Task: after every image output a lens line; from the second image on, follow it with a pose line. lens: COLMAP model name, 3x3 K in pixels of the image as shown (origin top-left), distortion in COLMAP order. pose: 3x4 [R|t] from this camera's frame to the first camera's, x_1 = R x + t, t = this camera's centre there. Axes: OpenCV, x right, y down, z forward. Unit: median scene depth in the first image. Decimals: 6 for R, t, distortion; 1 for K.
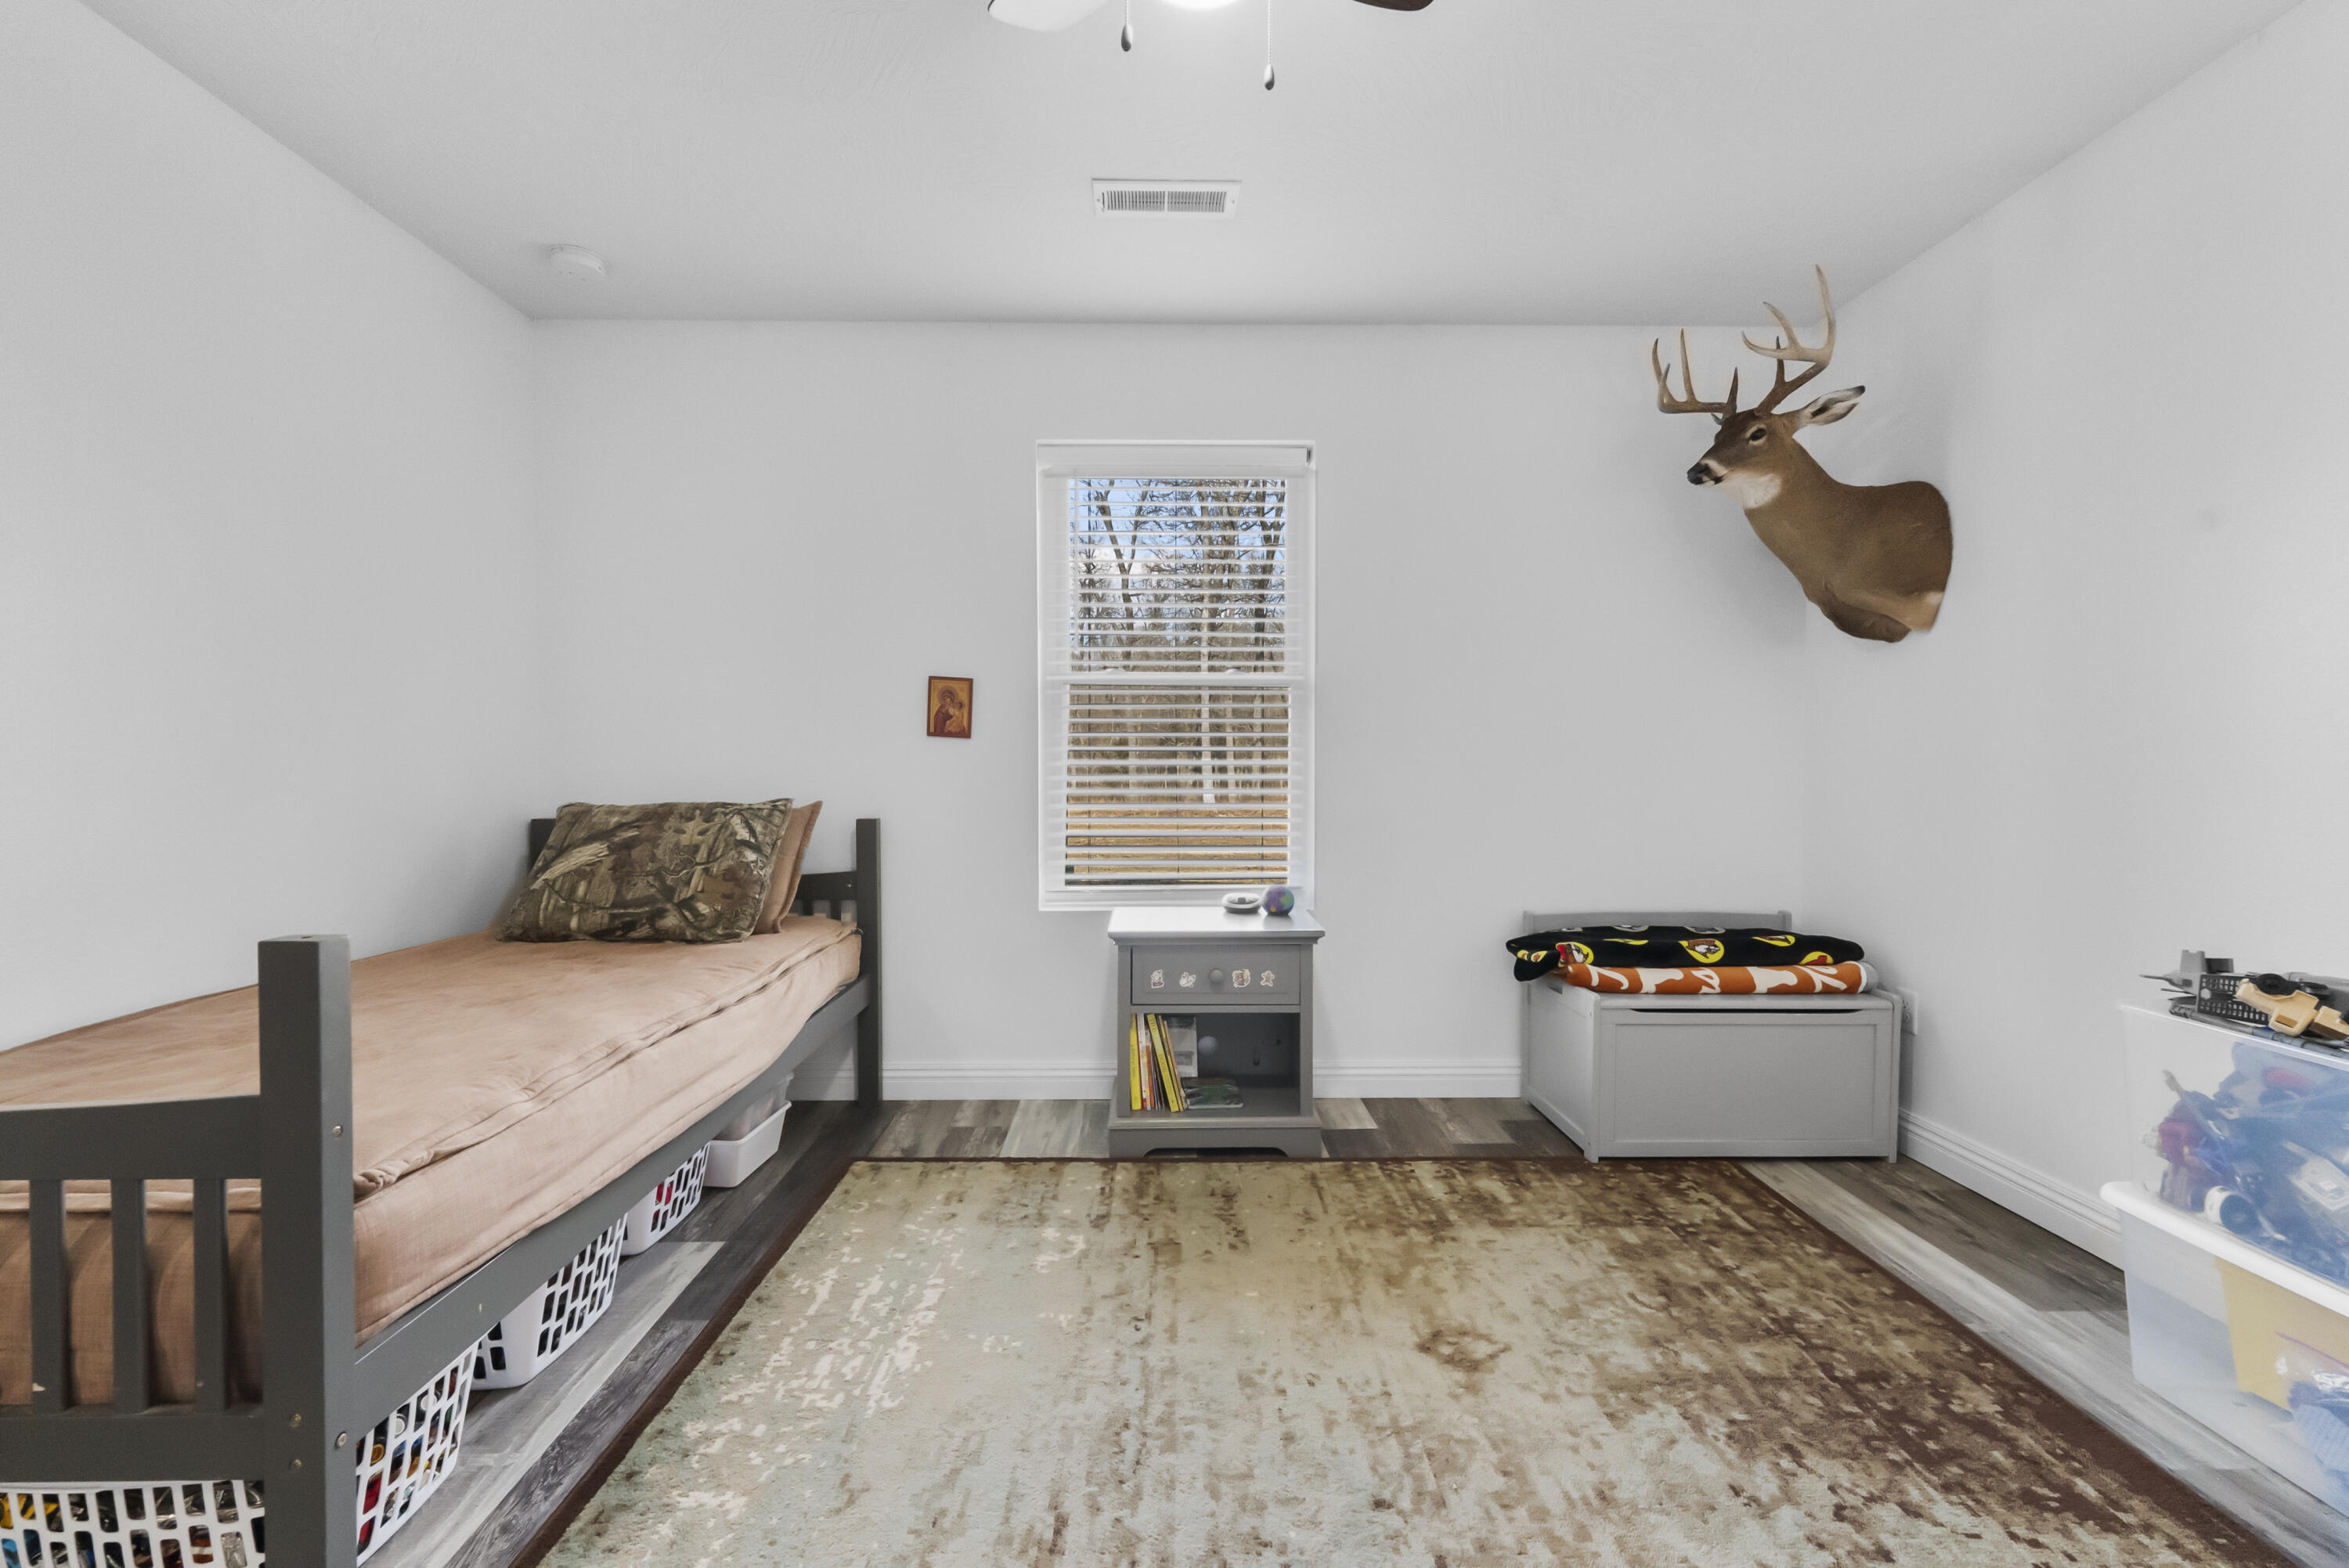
lens RADIAL K [[954.6, 0, 1175.1], [0, 954.6, 781.5], [0, 0, 1]] dist [0.002001, -0.001097]
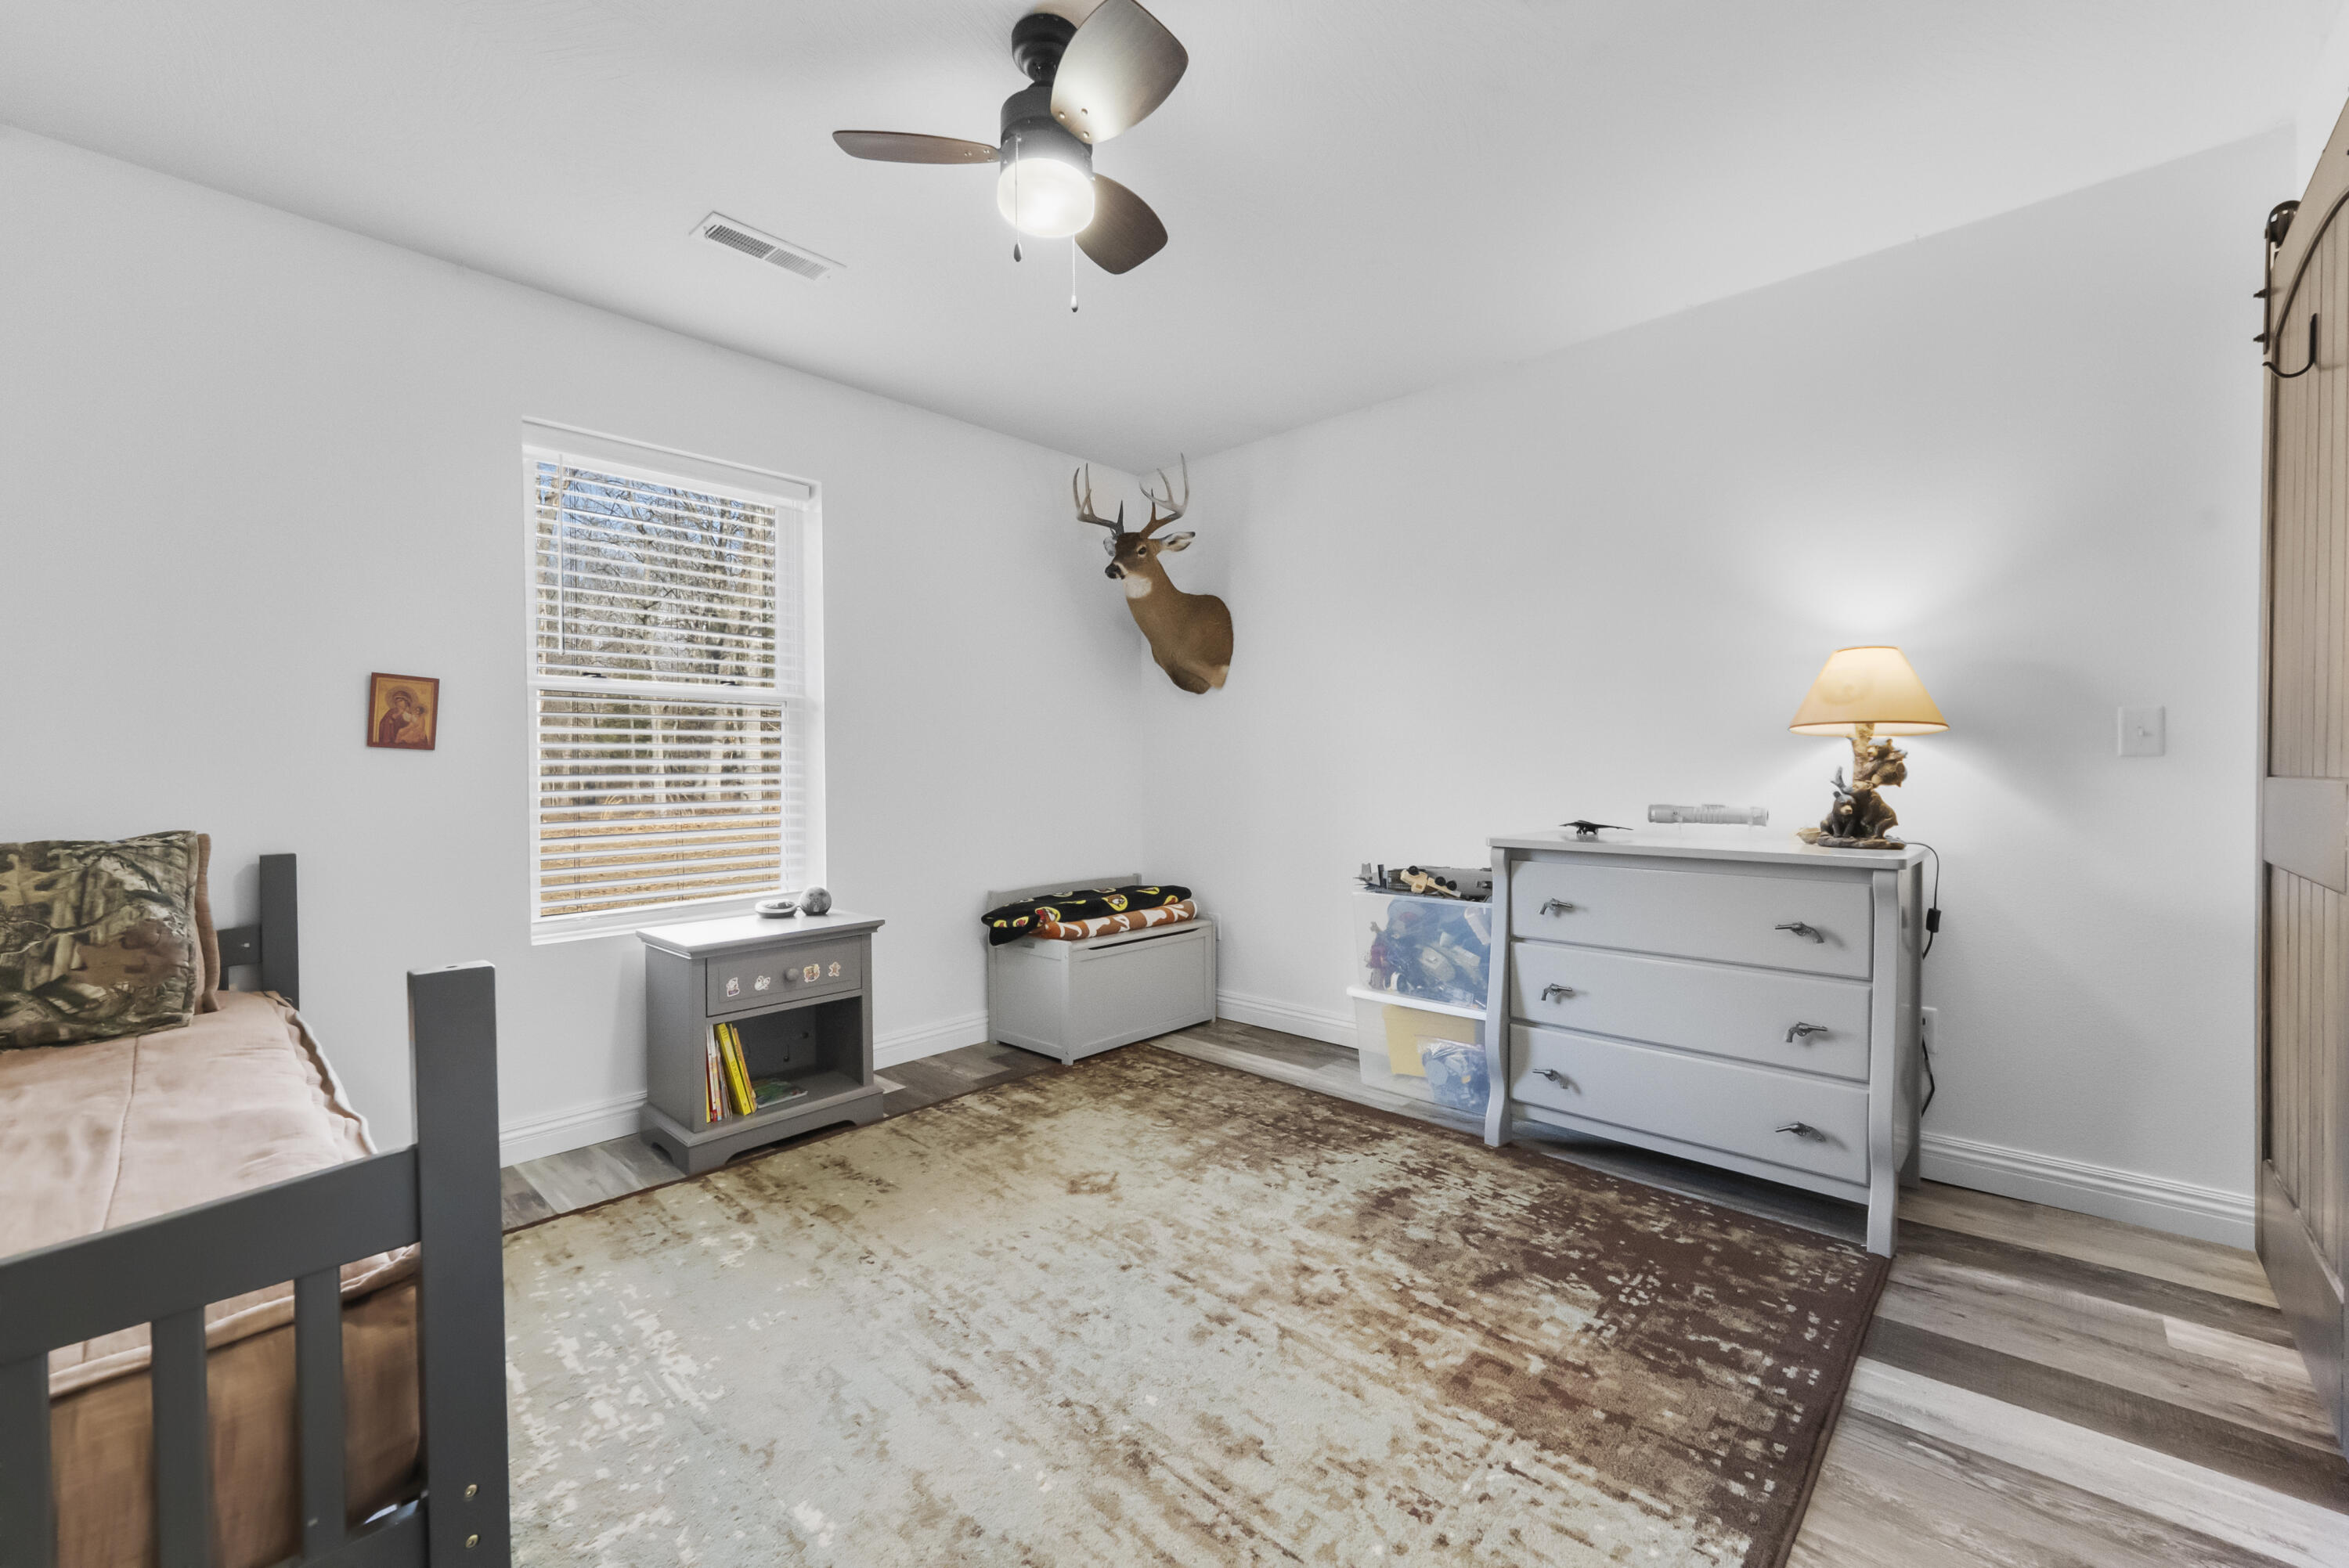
lens RADIAL K [[954.6, 0, 1174.7], [0, 954.6, 780.3], [0, 0, 1]] dist [0.002001, -0.001097]
pose [[0.689108, -0.014737, 0.724509, -0.442814], [0.026145, 0.999648, -0.004533, 0.002642], [-0.724187, 0.022066, 0.689251, -0.055402]]
